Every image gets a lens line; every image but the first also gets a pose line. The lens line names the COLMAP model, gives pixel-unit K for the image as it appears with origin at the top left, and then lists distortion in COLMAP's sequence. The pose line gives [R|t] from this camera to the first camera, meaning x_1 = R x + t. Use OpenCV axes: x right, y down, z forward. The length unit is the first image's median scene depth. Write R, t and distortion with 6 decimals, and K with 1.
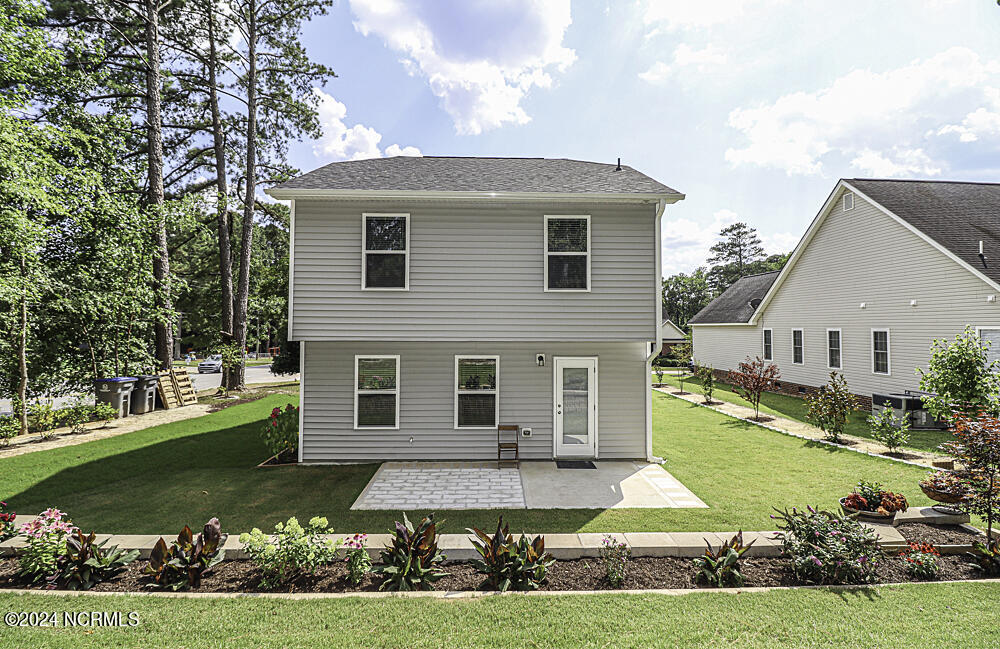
lens RADIAL K [[477.6, 0, 500.0], [0, 477.6, 324.5], [0, 0, 1]] dist [-0.005243, -0.000361]
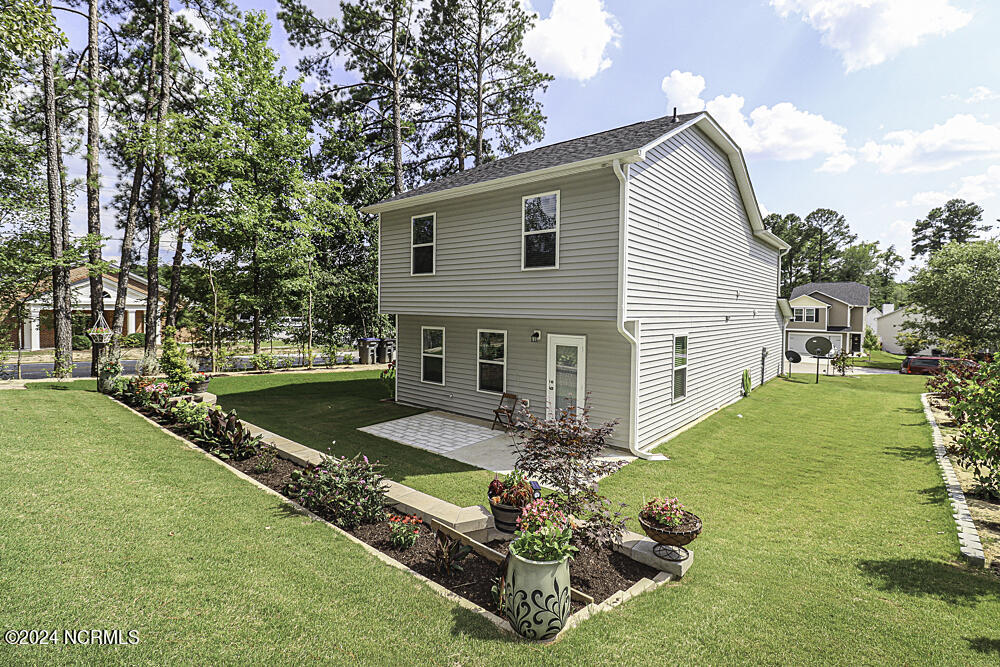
lens RADIAL K [[474.4, 0, 500.0], [0, 474.4, 333.5], [0, 0, 1]] dist [0.000298, -0.000276]
pose [[0.758399, 0.042100, -0.650429, 0.702307], [-0.007736, 0.998423, 0.055603, 0.010872], [0.651744, -0.037138, 0.757529, 0.156772]]
